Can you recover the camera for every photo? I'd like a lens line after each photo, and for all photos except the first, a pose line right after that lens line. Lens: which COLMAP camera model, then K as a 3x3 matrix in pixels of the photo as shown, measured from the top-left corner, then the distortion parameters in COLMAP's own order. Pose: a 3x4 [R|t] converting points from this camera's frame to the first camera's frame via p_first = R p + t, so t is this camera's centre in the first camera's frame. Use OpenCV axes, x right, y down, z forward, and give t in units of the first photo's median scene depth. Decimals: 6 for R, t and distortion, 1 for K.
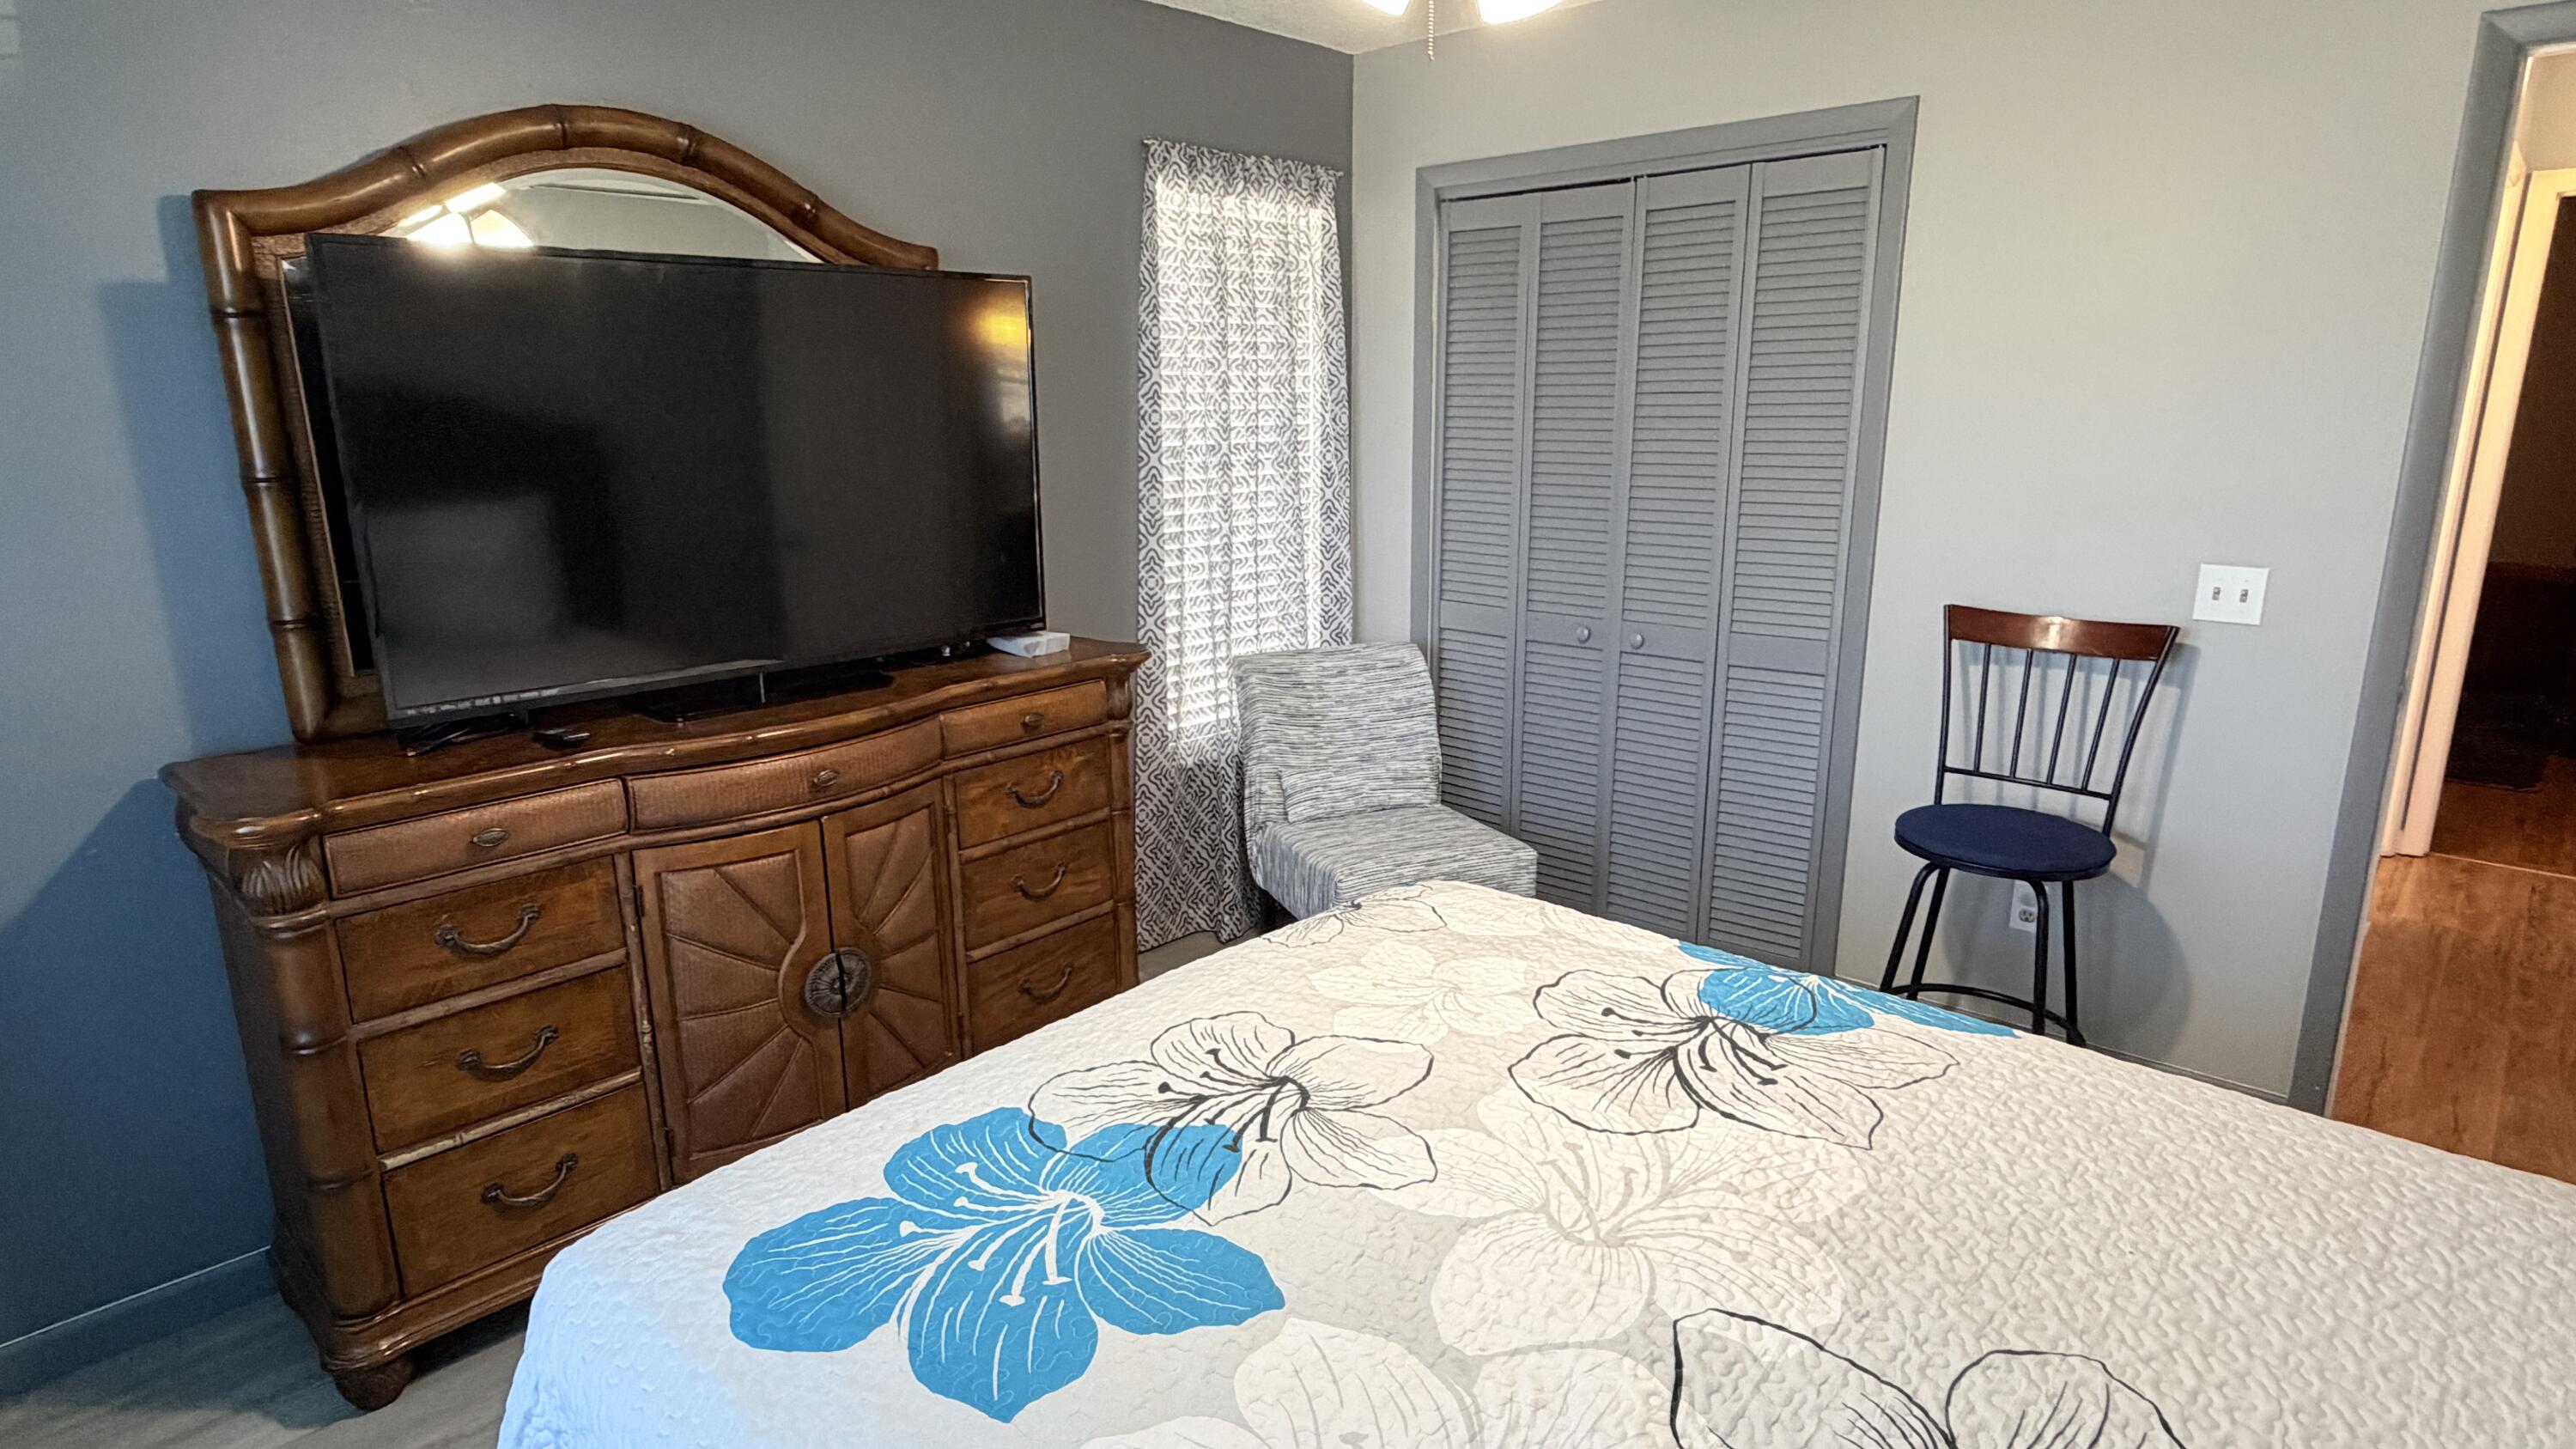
lens RADIAL K [[1382.8, 0, 1279.8], [0, 1382.8, 730.3], [0, 0, 1]] dist [0.002004, 0.000656]
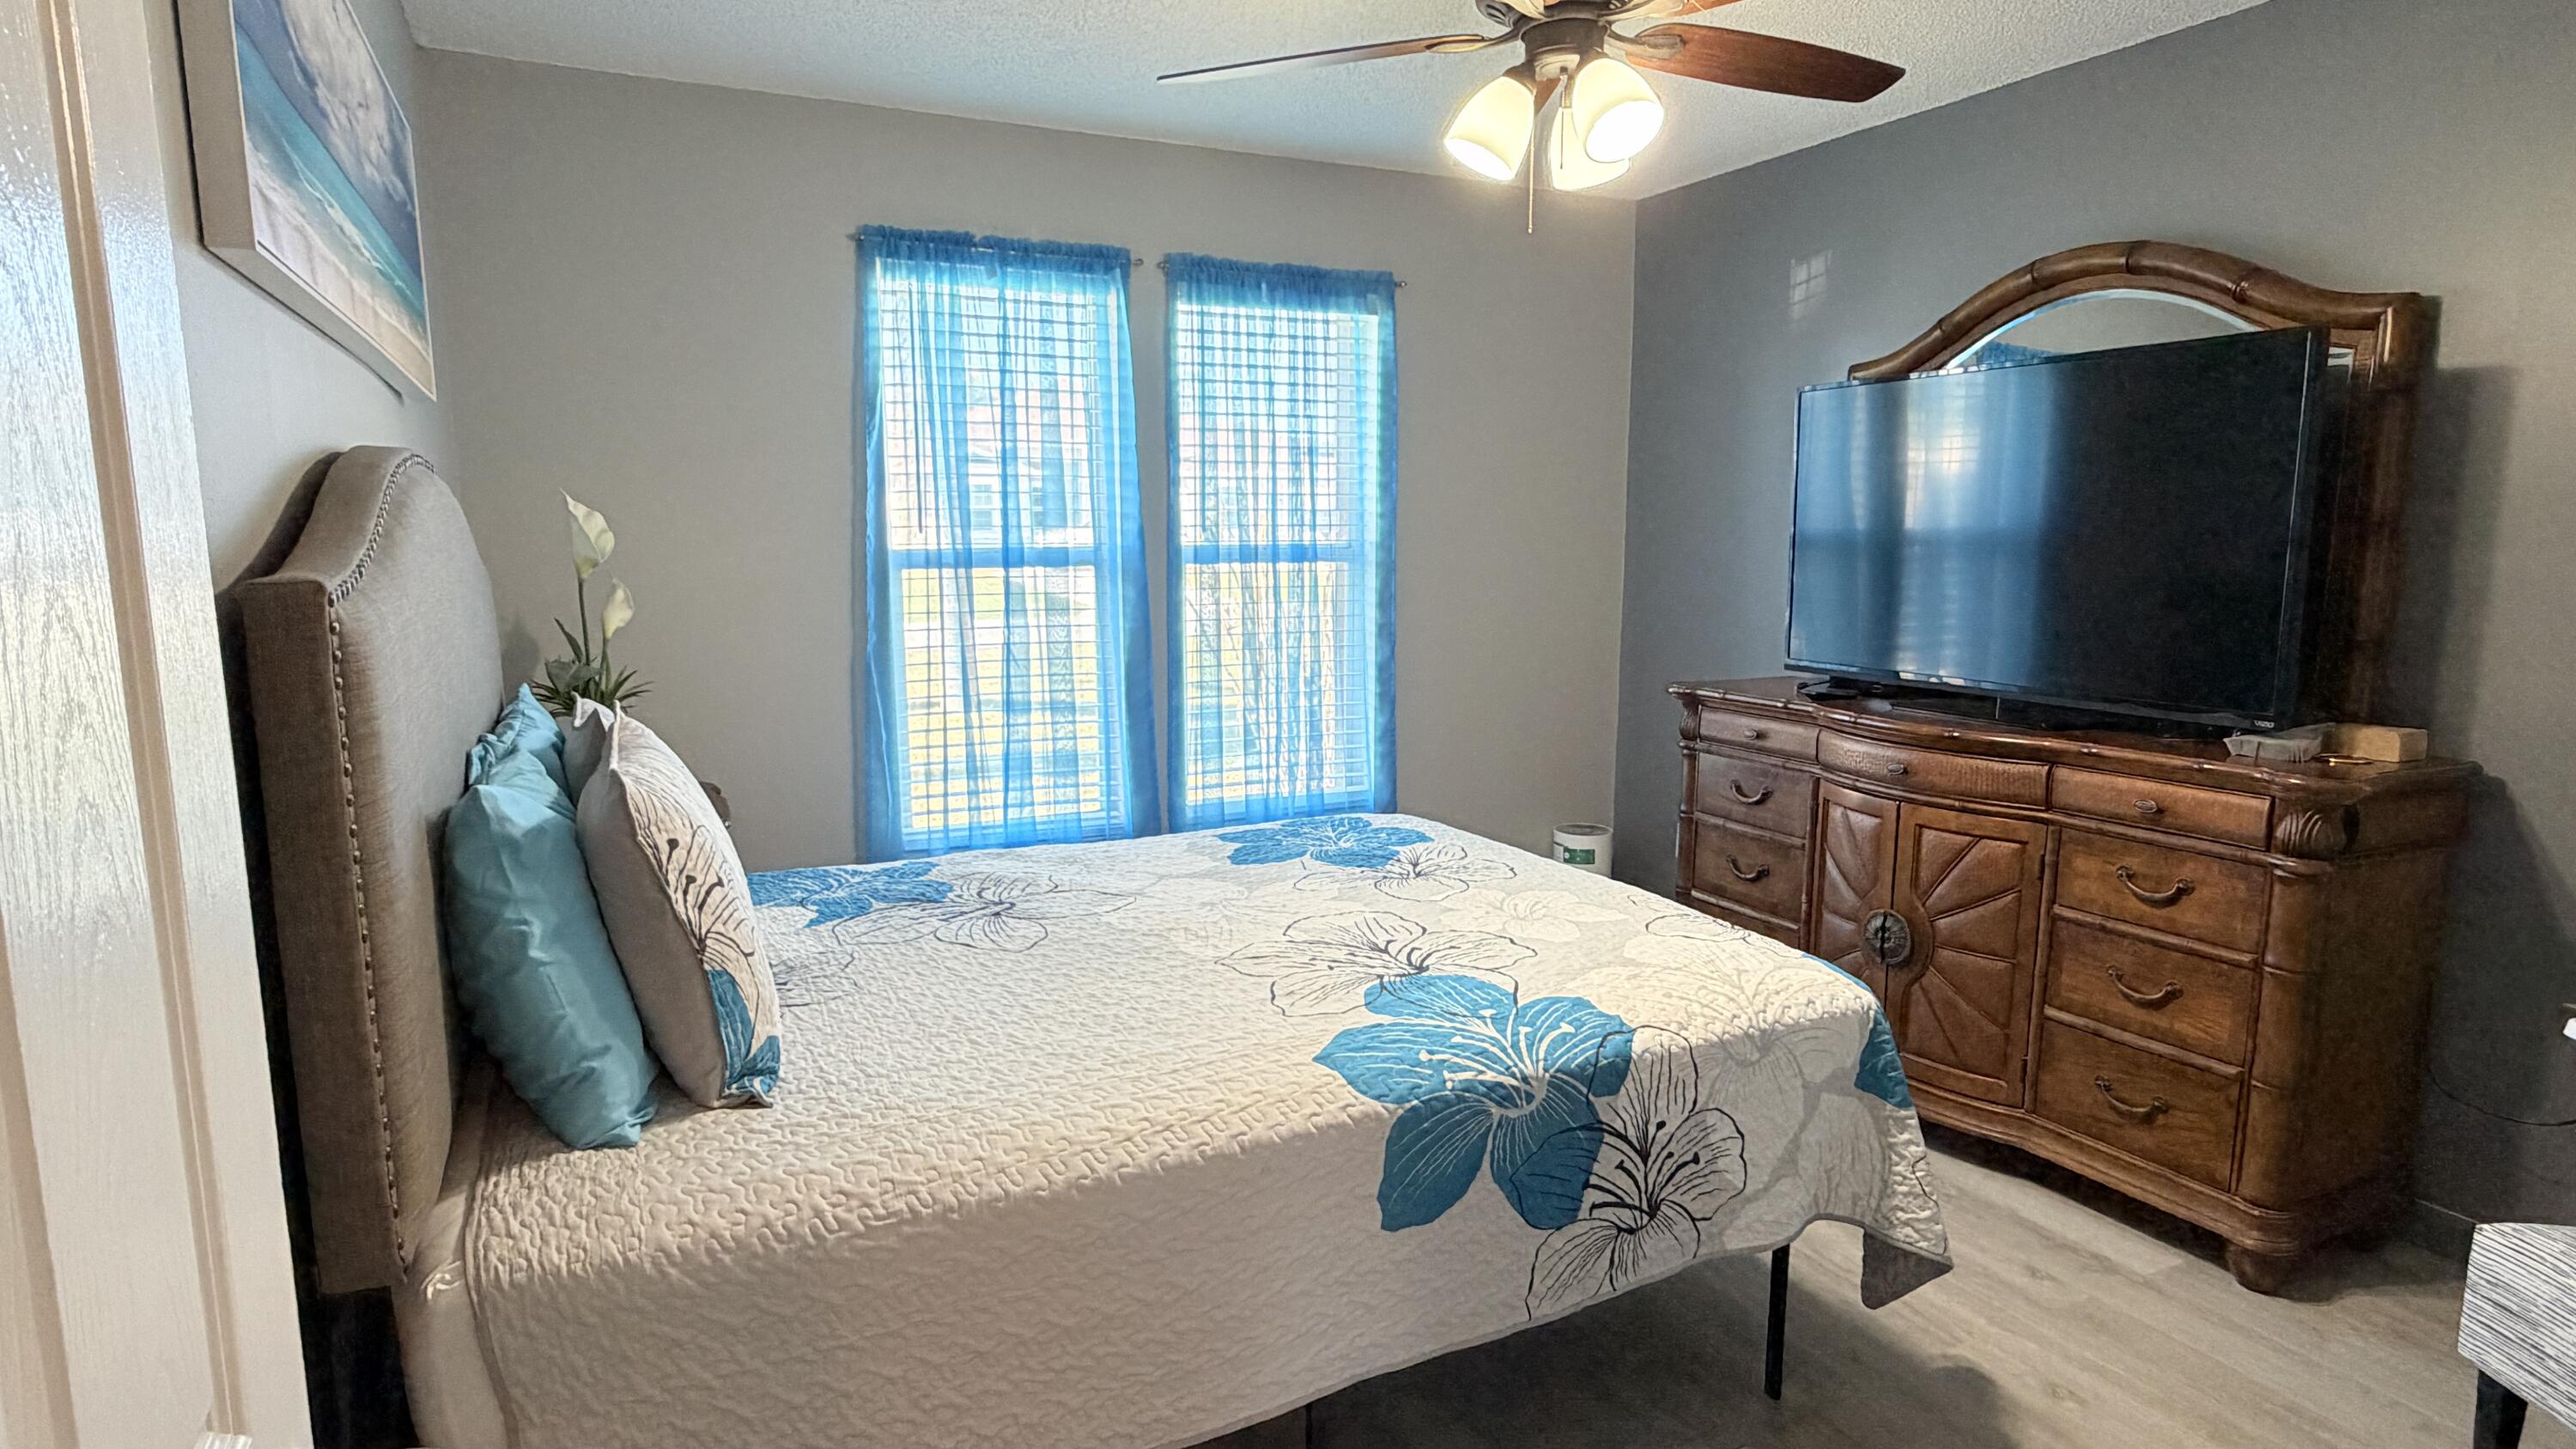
lens RADIAL K [[1382.8, 0, 1279.8], [0, 1382.8, 730.3], [0, 0, 1]] dist [0.002004, 0.000656]
pose [[-0.371128, 0.143675, -0.917399, 1.432681], [-0.214181, 0.948073, 0.235125, -0.242738], [0.903543, 0.283751, -0.321084, 1.227455]]
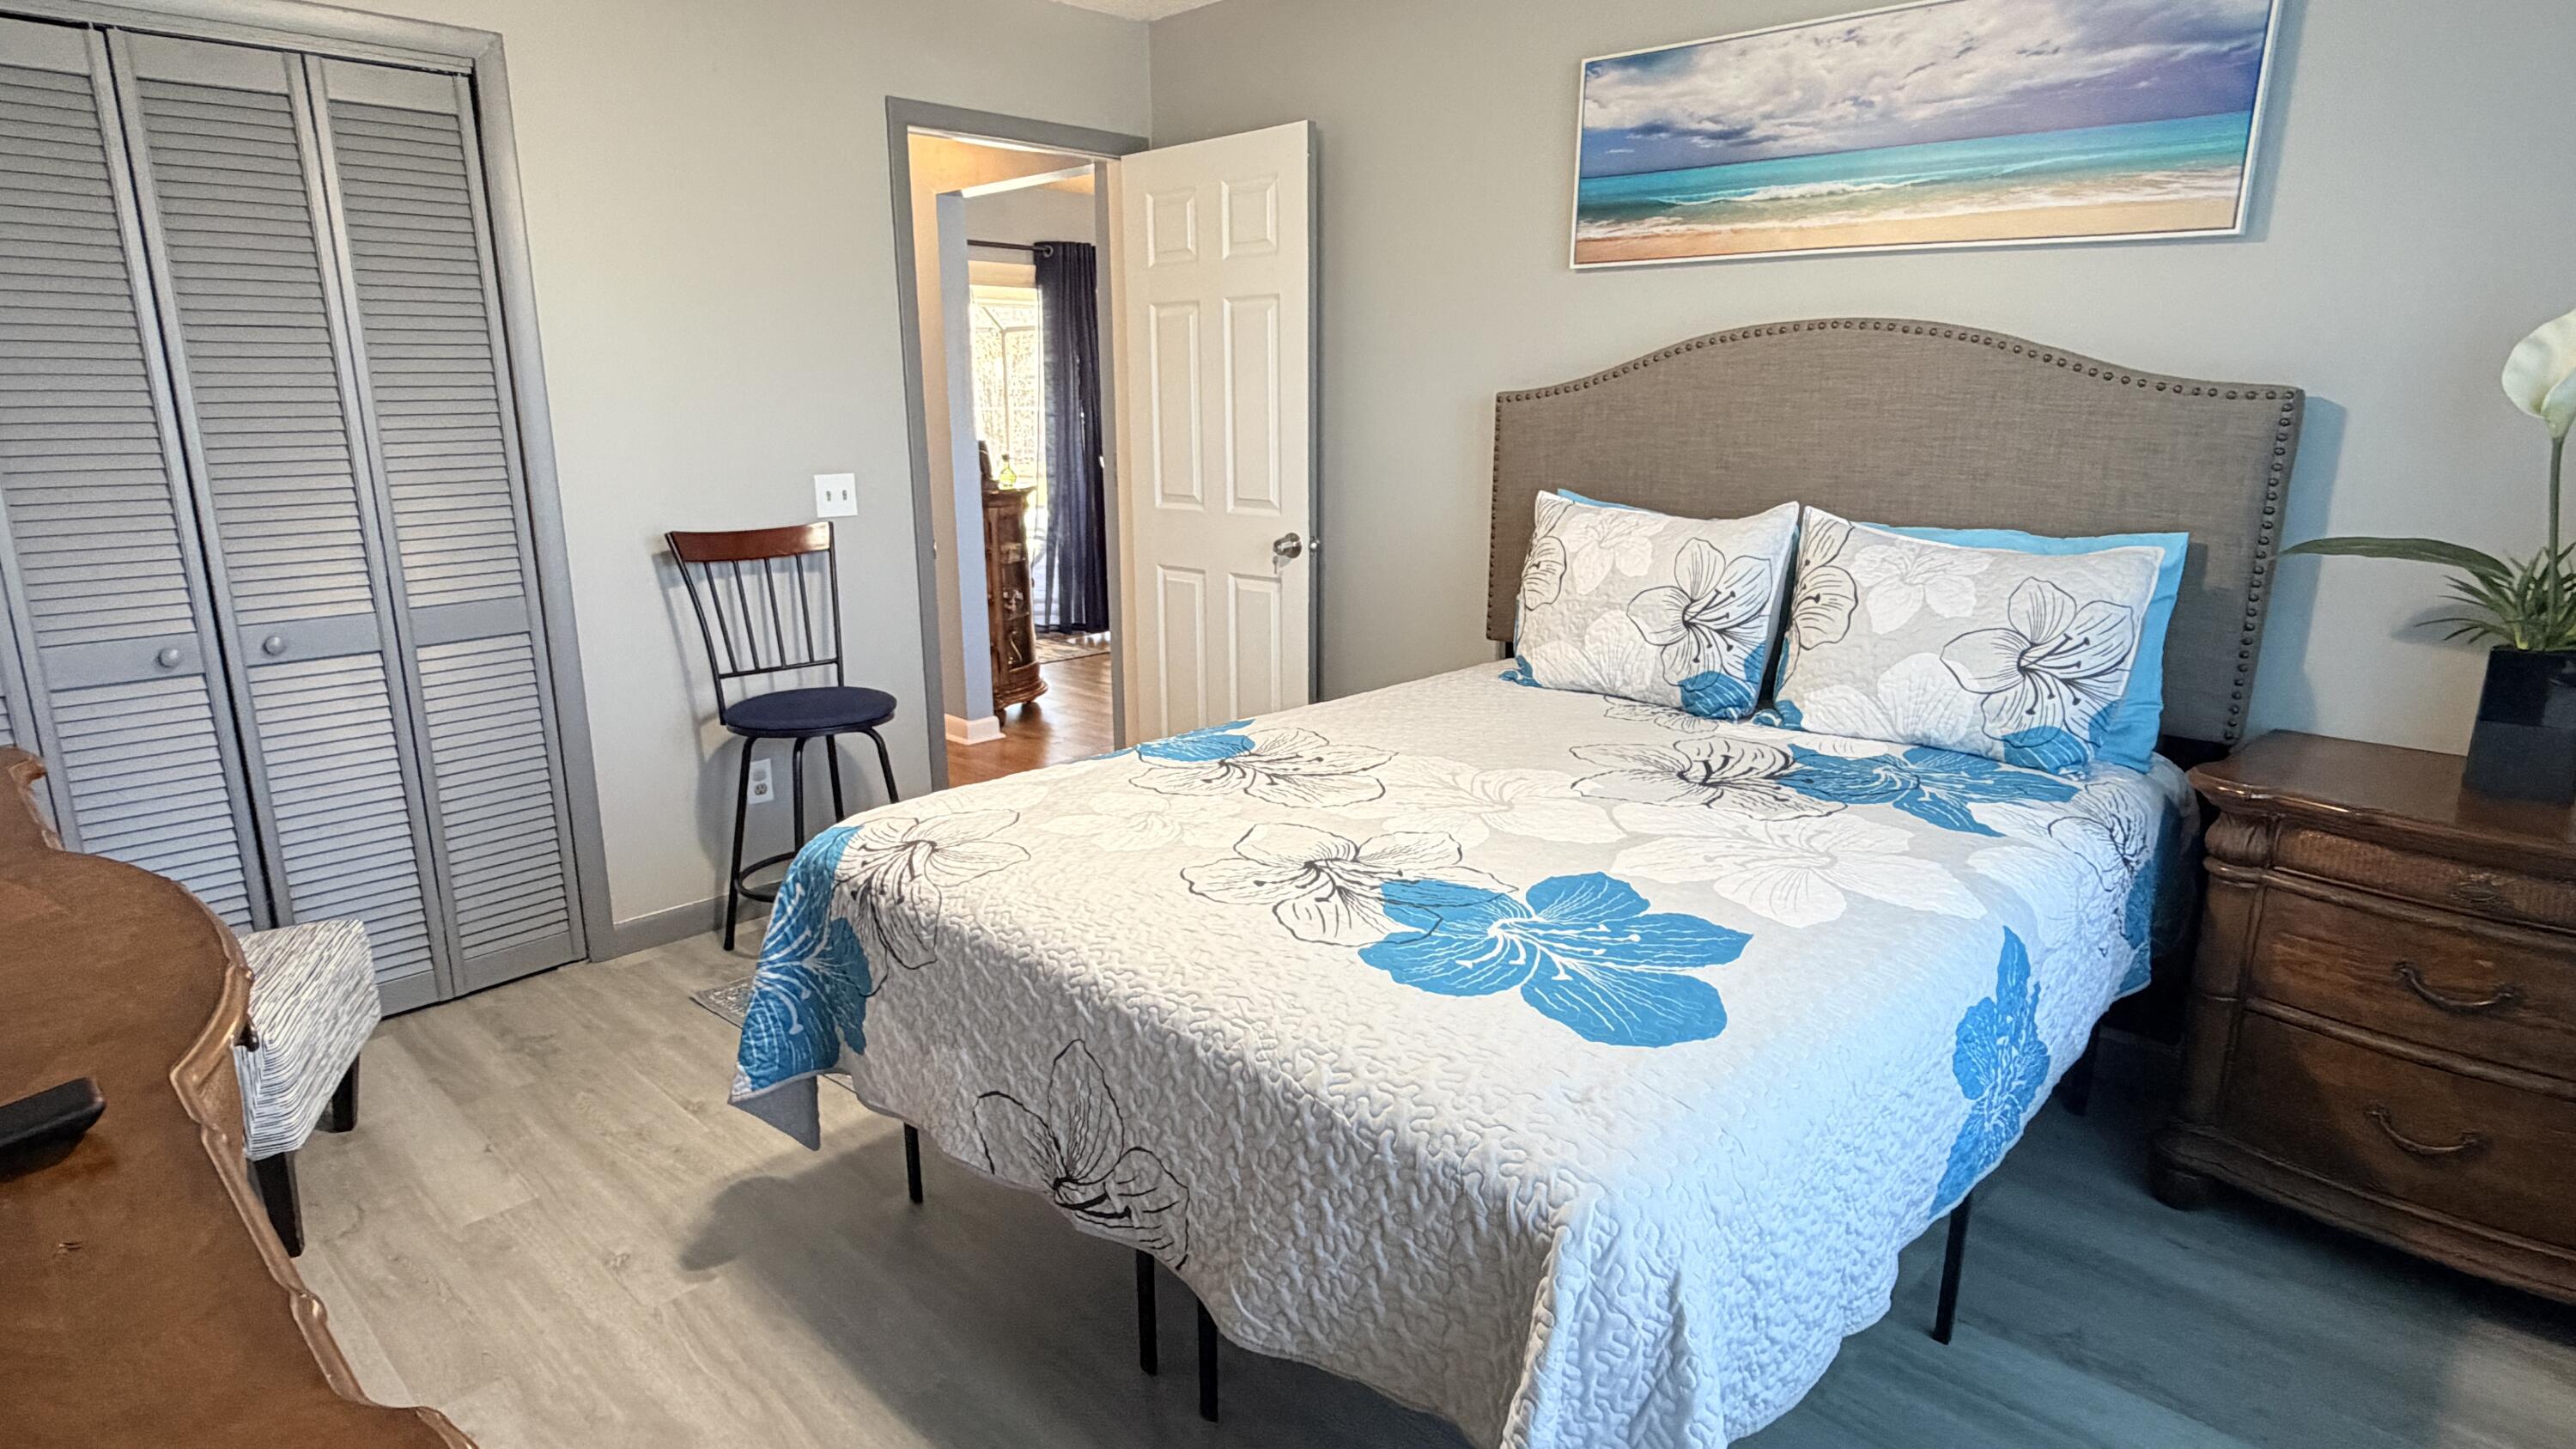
lens RADIAL K [[1382.8, 0, 1279.8], [0, 1382.8, 730.3], [0, 0, 1]] dist [0.002004, 0.000656]
pose [[0.027774, -0.227808, 0.973310, -1.033307], [0.242255, 0.946193, 0.214549, -0.104781], [-0.969815, 0.229830, 0.081467, 0.835896]]
